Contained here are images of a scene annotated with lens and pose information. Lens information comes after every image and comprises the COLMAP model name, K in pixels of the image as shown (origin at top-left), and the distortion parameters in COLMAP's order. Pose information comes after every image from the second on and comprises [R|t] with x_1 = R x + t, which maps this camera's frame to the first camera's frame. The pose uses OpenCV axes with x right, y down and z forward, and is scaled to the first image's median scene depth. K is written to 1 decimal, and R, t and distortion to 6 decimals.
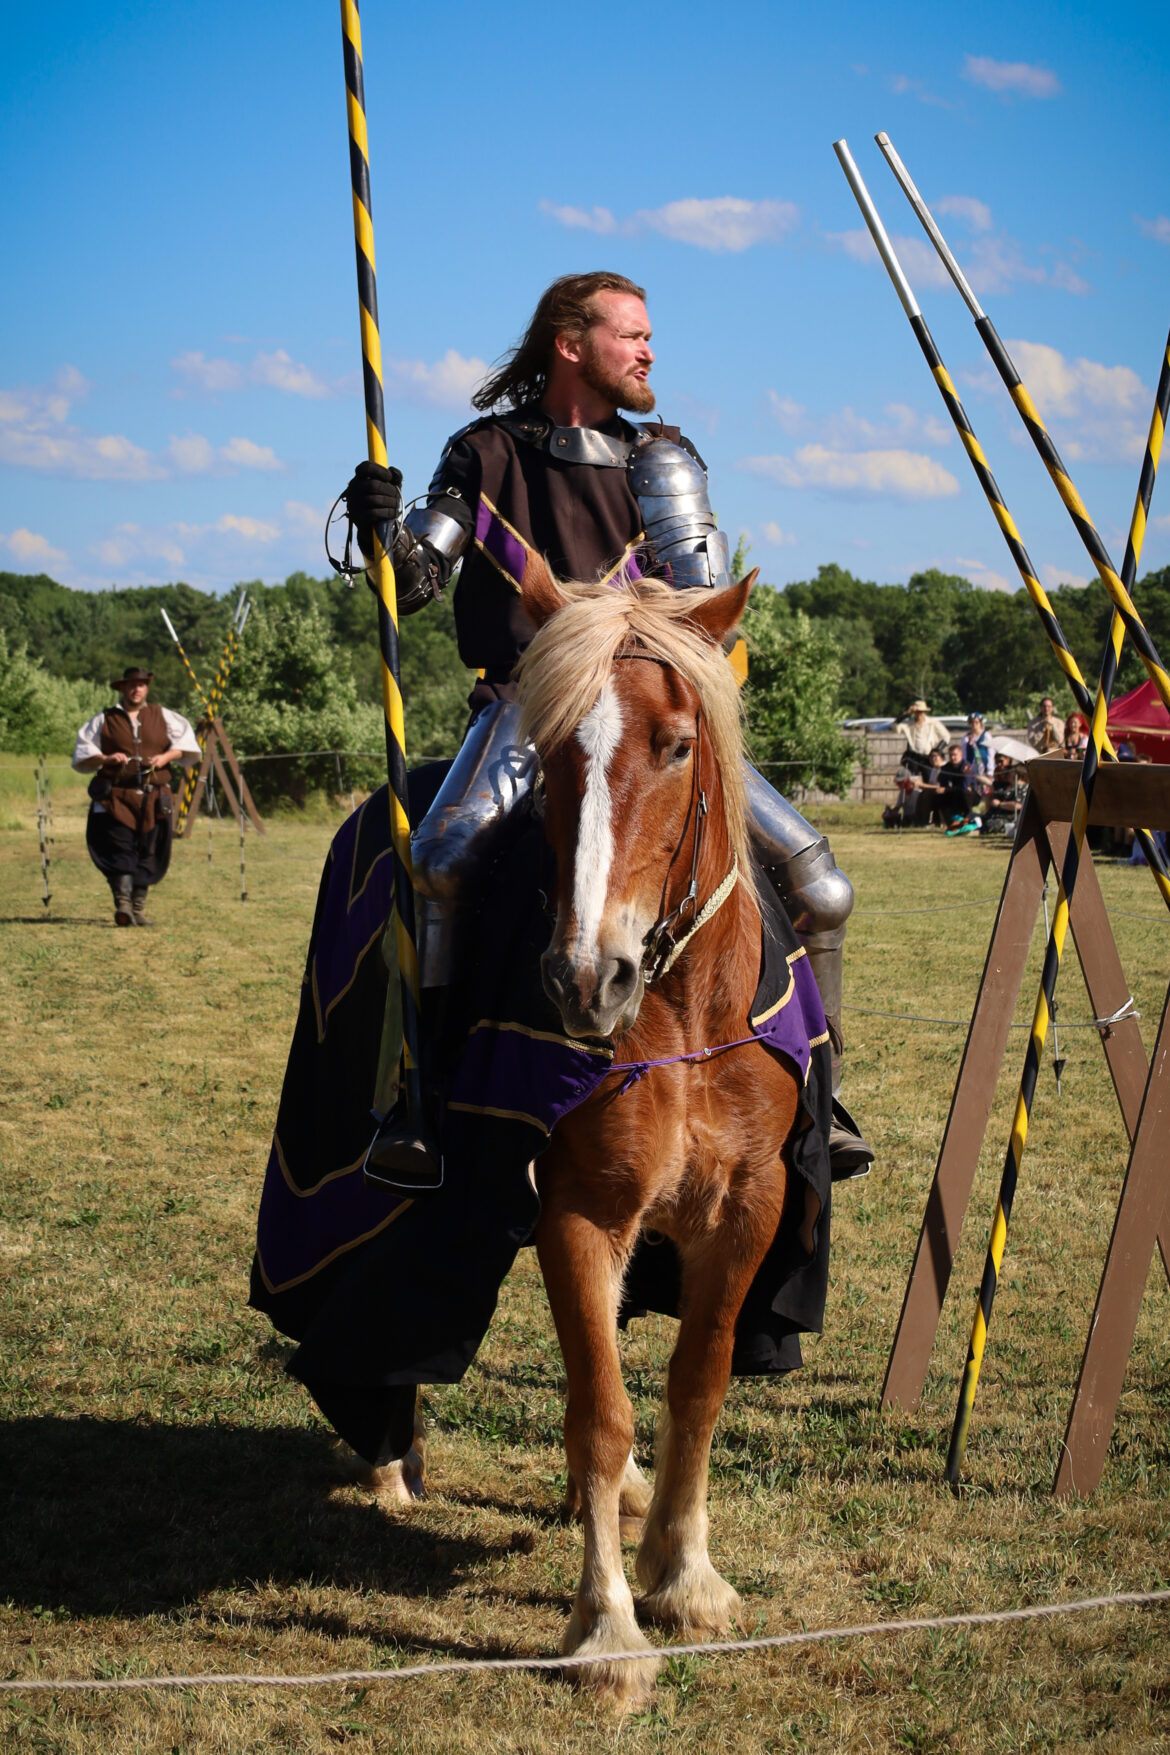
lens RADIAL K [[4336.5, 0, 585.0], [0, 4336.5, 877.5], [0, 0, 1]] dist [-0.056144, 0.385314]
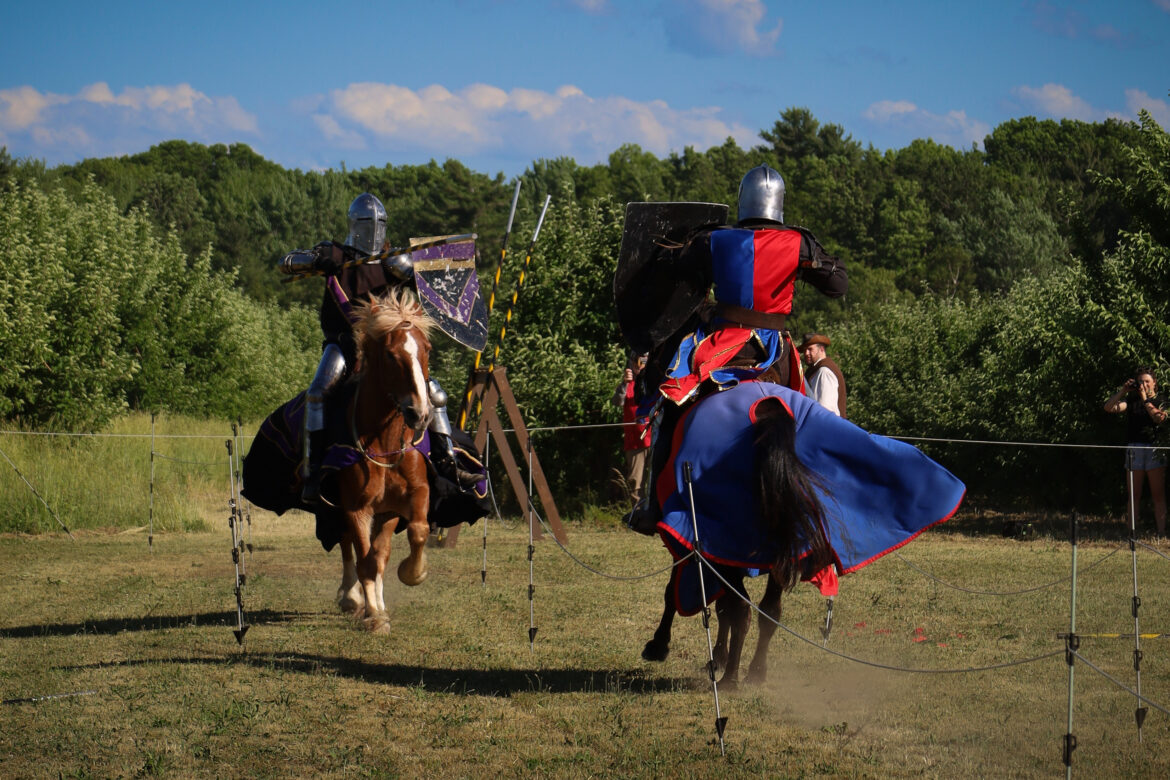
lens RADIAL K [[5325.8, 0, 434.3], [0, 5325.8, 389.2], [0, 0, 1]] dist [-0.067714, 0.326973]
pose [[0.995872, 0.014079, -0.089675, -0.019673], [-0.017122, 0.999300, -0.033262, -0.005565], [0.089144, 0.034660, 0.995415, 0.170322]]
